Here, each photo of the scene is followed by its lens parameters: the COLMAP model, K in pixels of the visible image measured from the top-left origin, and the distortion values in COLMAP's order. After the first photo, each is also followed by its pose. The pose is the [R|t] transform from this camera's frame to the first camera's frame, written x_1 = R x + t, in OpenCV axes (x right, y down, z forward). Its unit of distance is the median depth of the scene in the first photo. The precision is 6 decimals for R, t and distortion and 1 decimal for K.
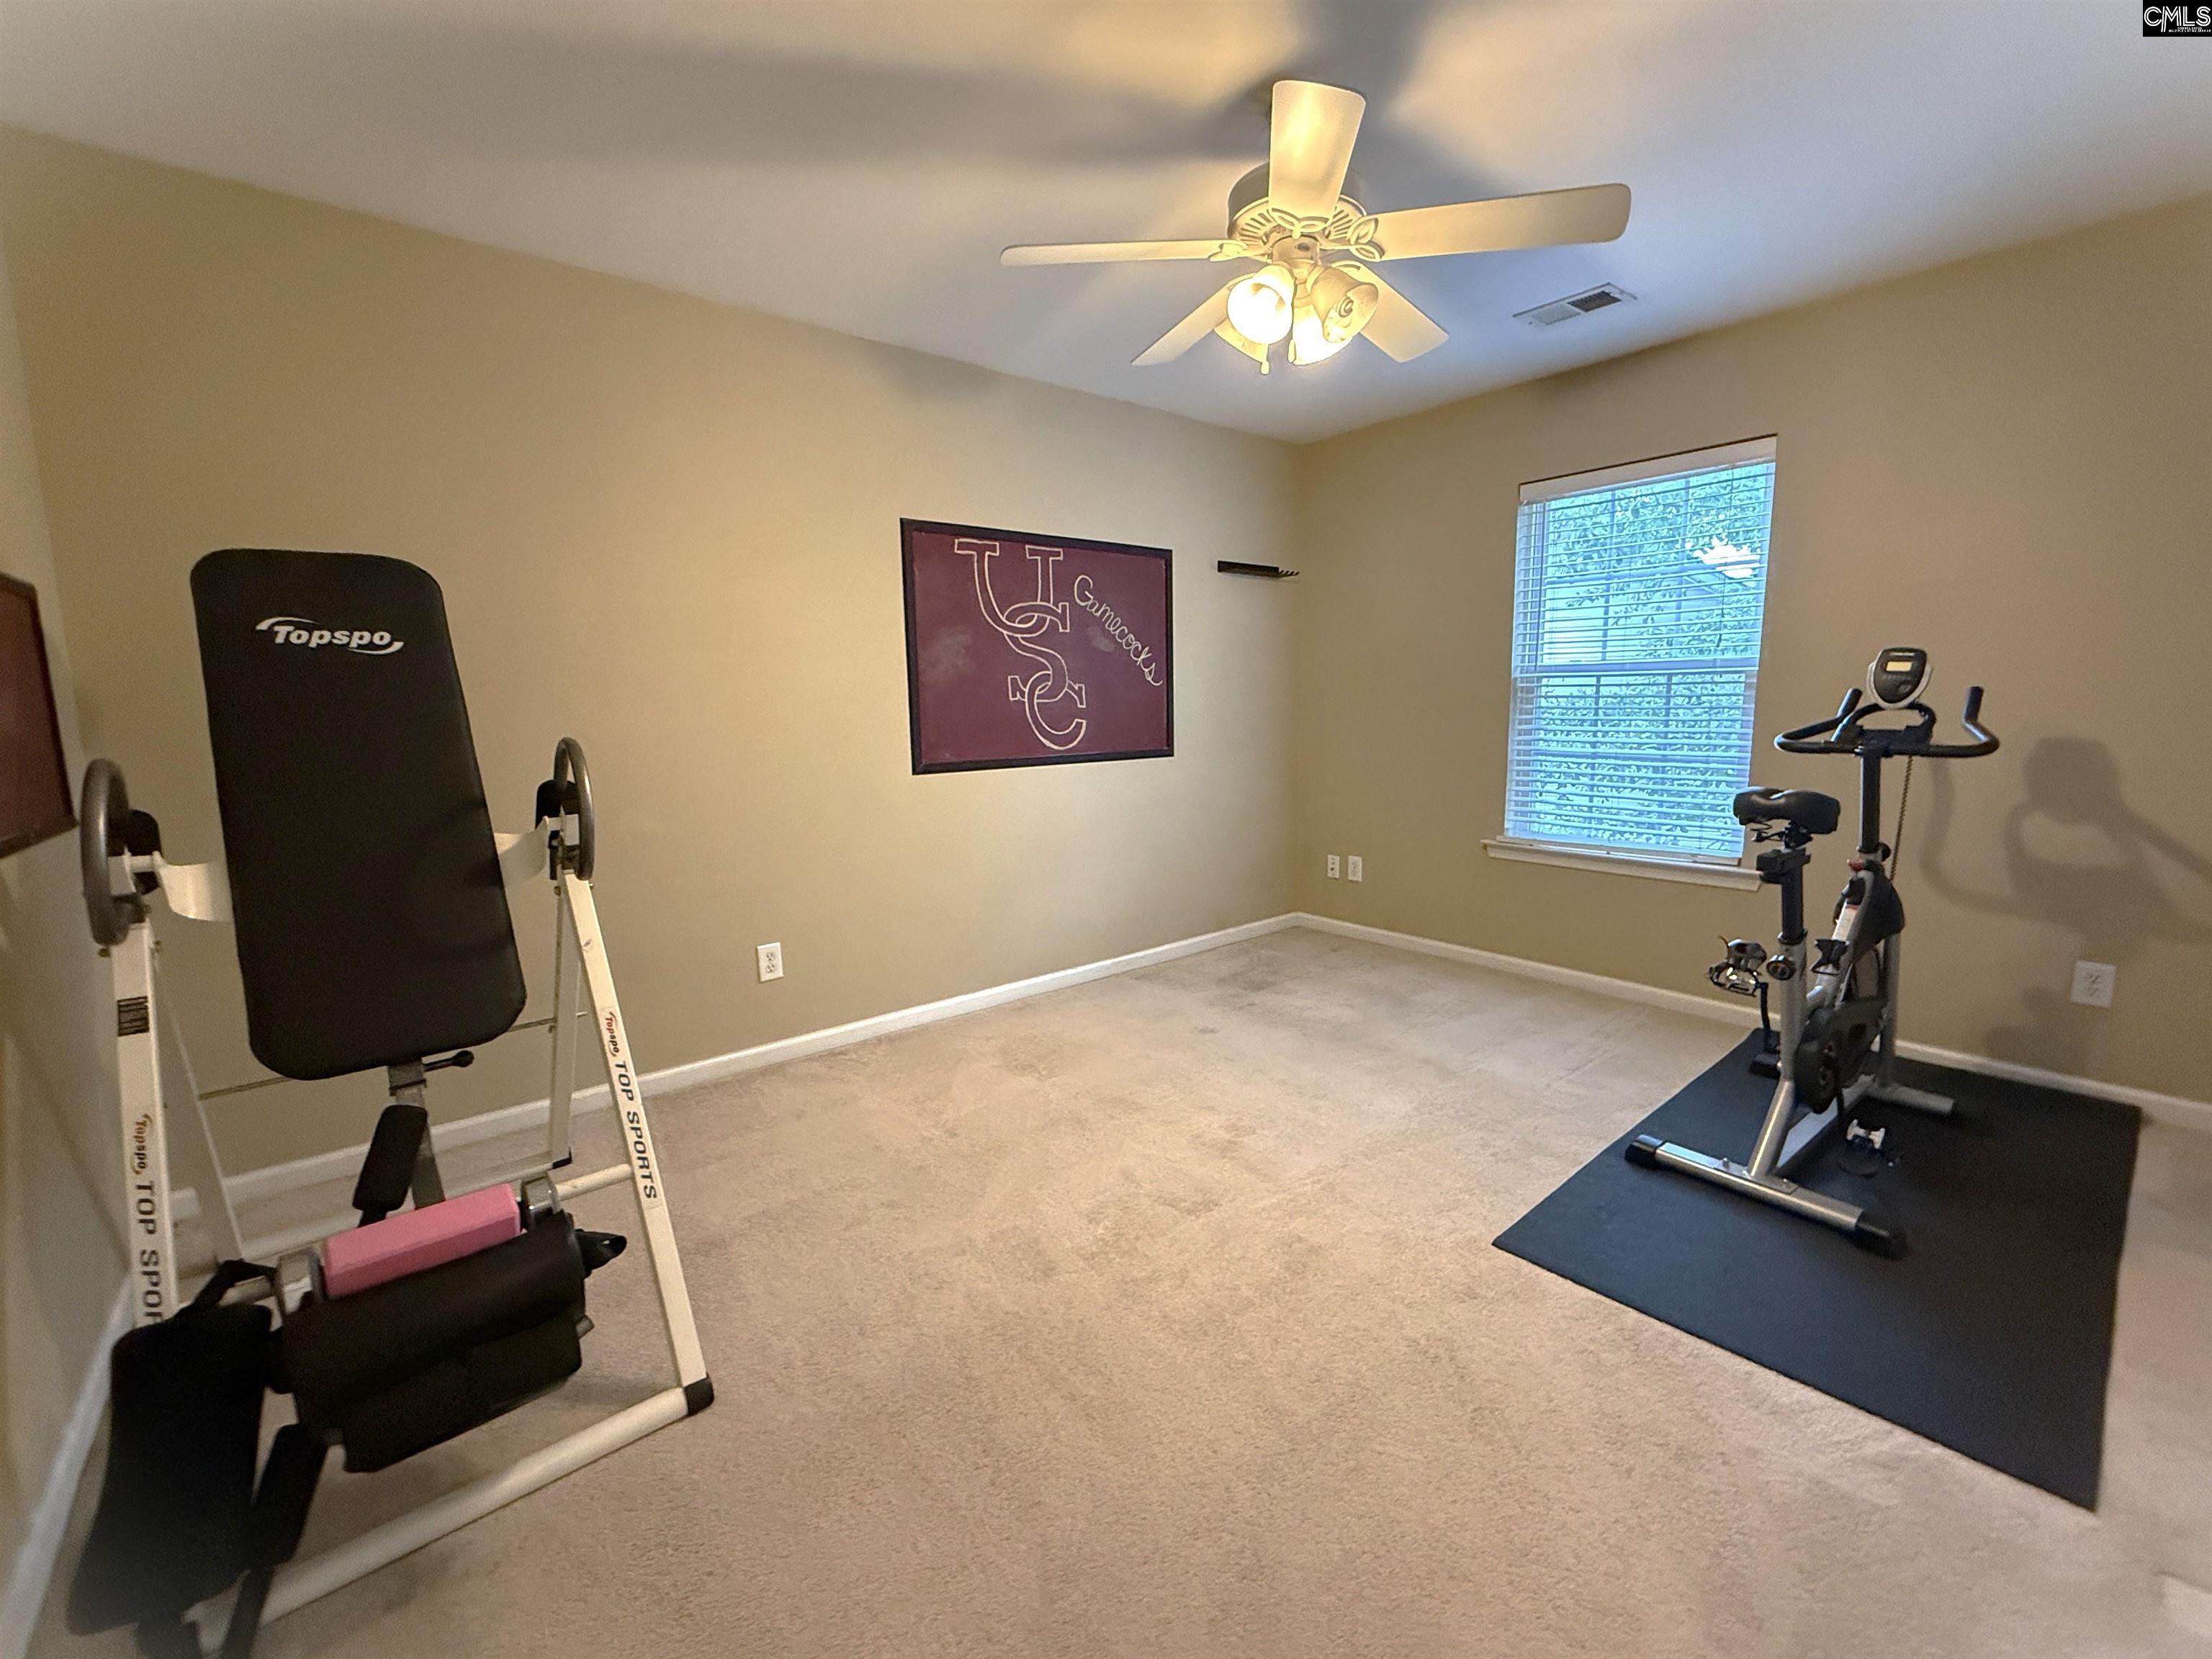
lens RADIAL K [[960.8, 0, 1141.1], [0, 960.8, 833.1], [0, 0, 1]] dist [-0.000180, 0.000080]
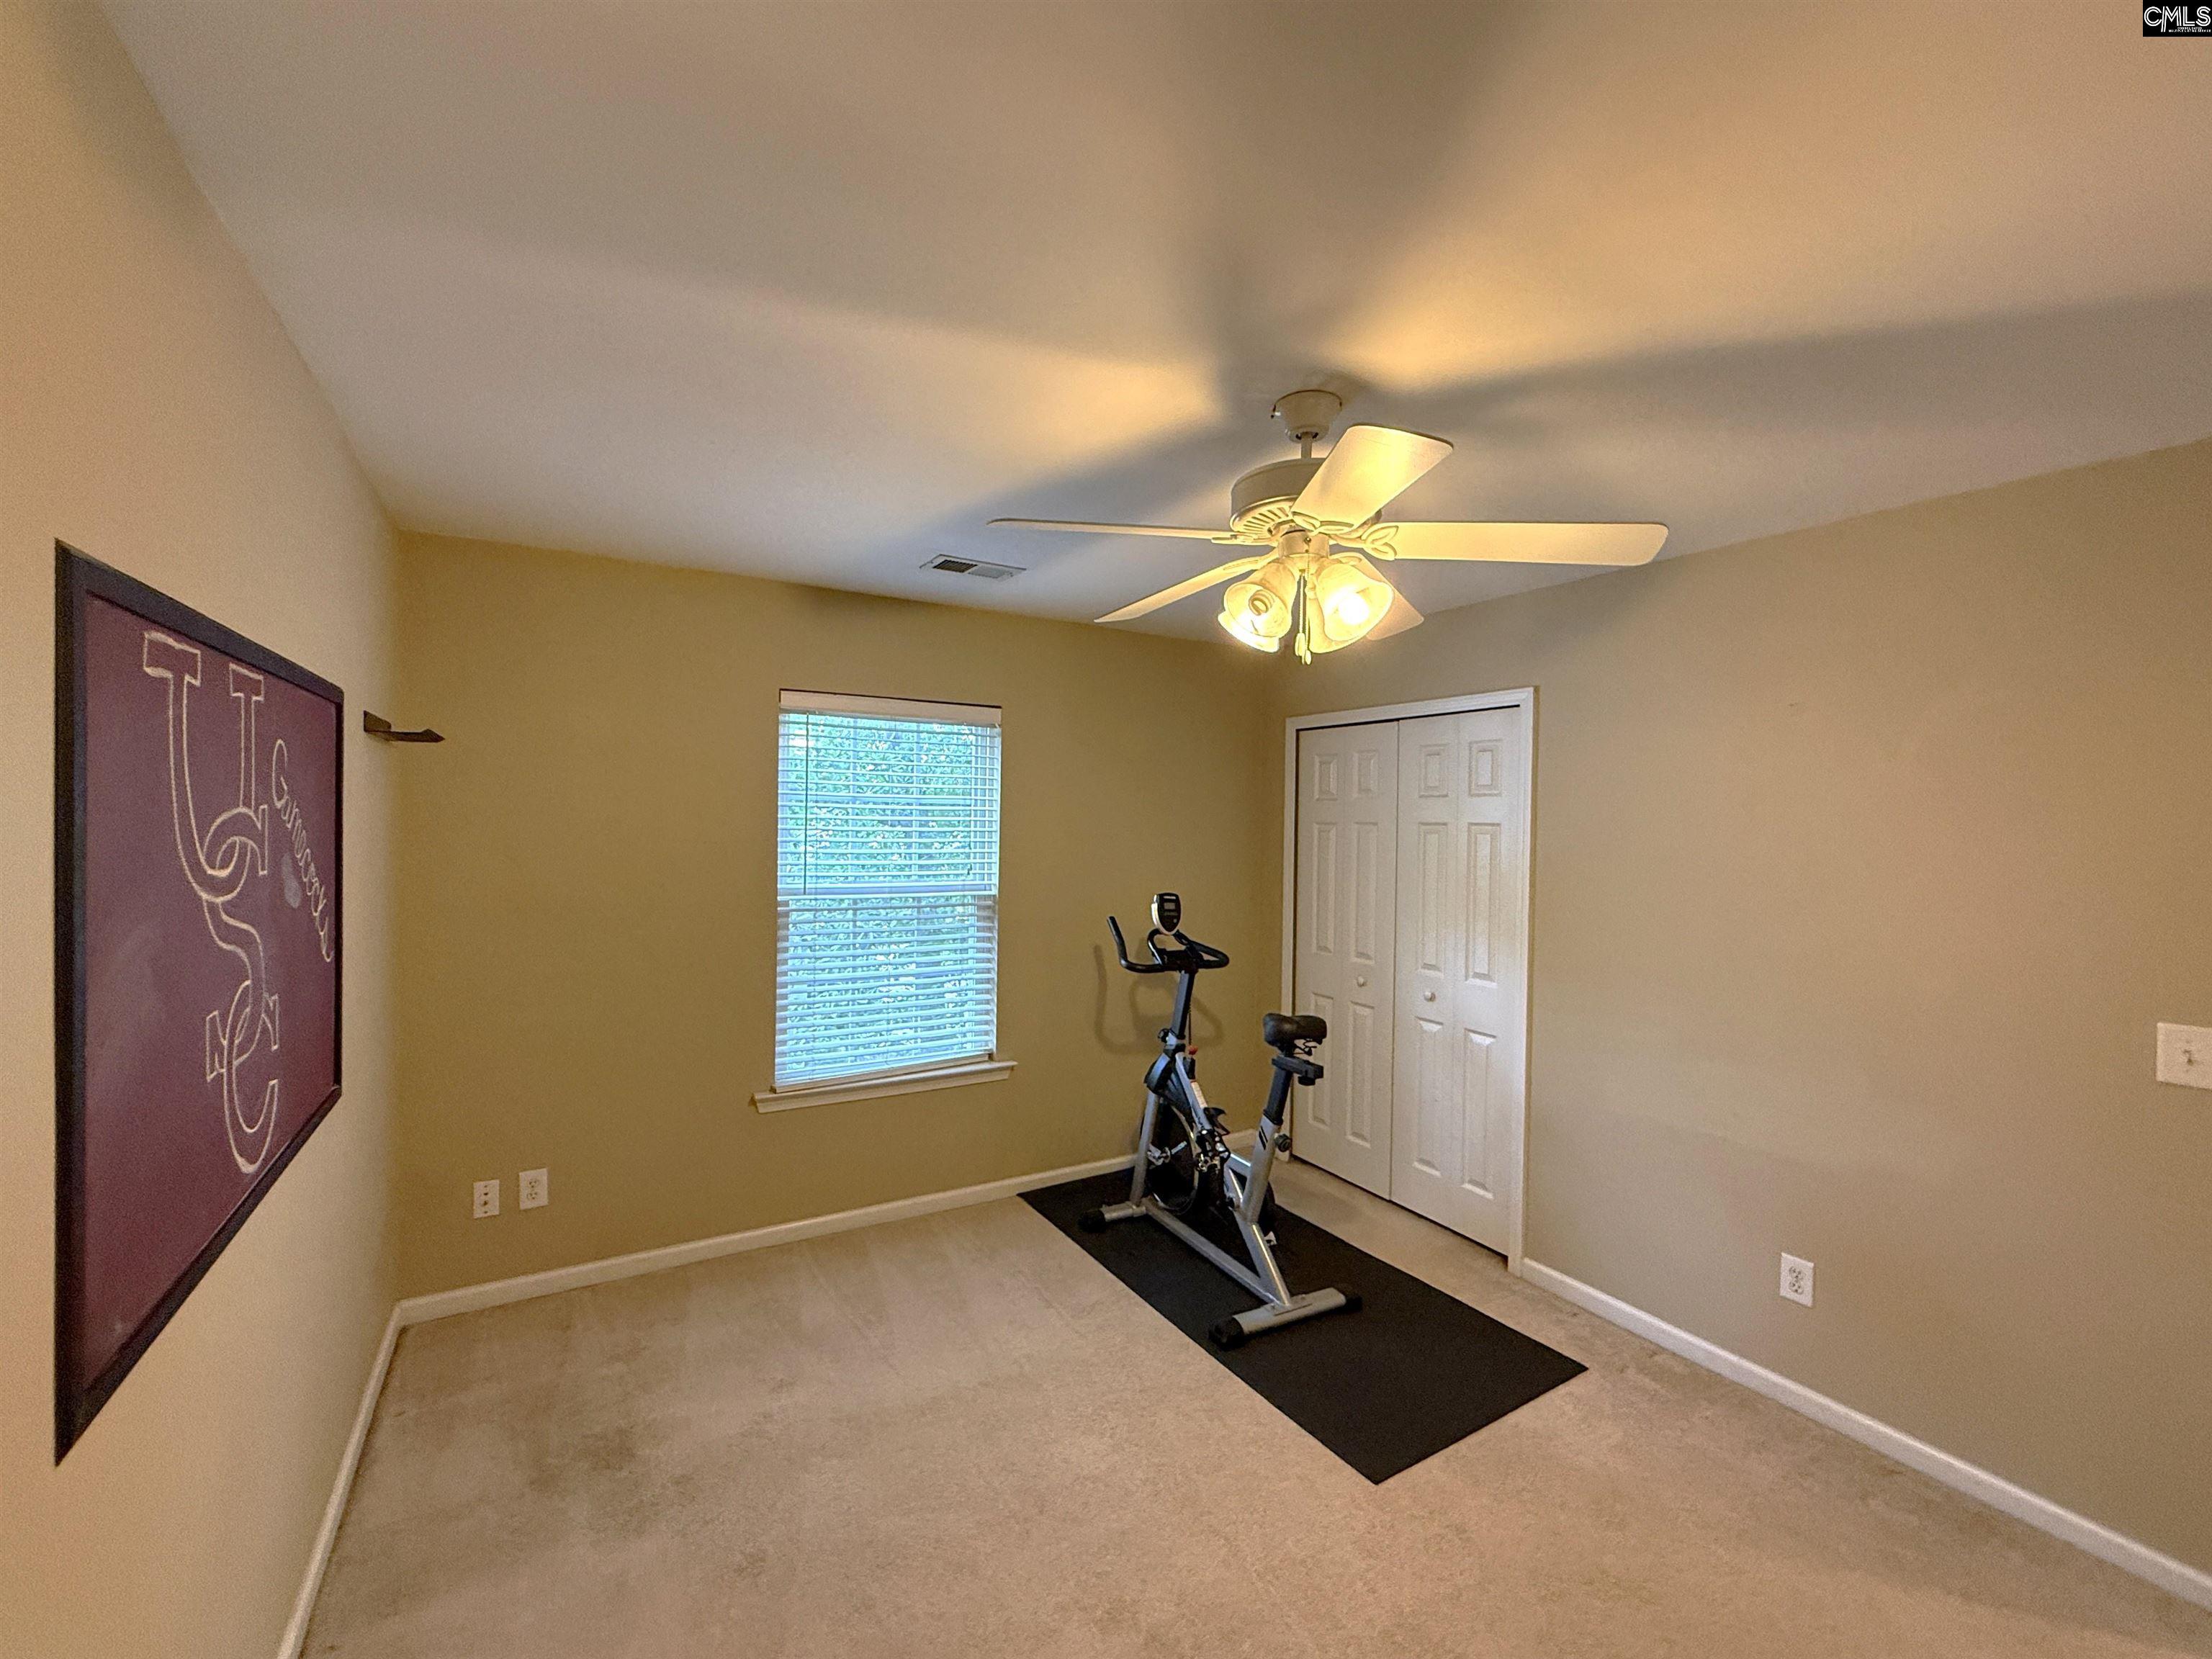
lens RADIAL K [[905.5, 0, 1096.4], [0, 905.5, 828.1], [0, 0, 1]] dist [-0.002816, -0.000161]
pose [[0.155866, 0.005421, 0.987763, -0.398303], [0.106287, 0.994087, -0.022228, -0.185551], [-0.982043, 0.108451, 0.154368, 0.600810]]
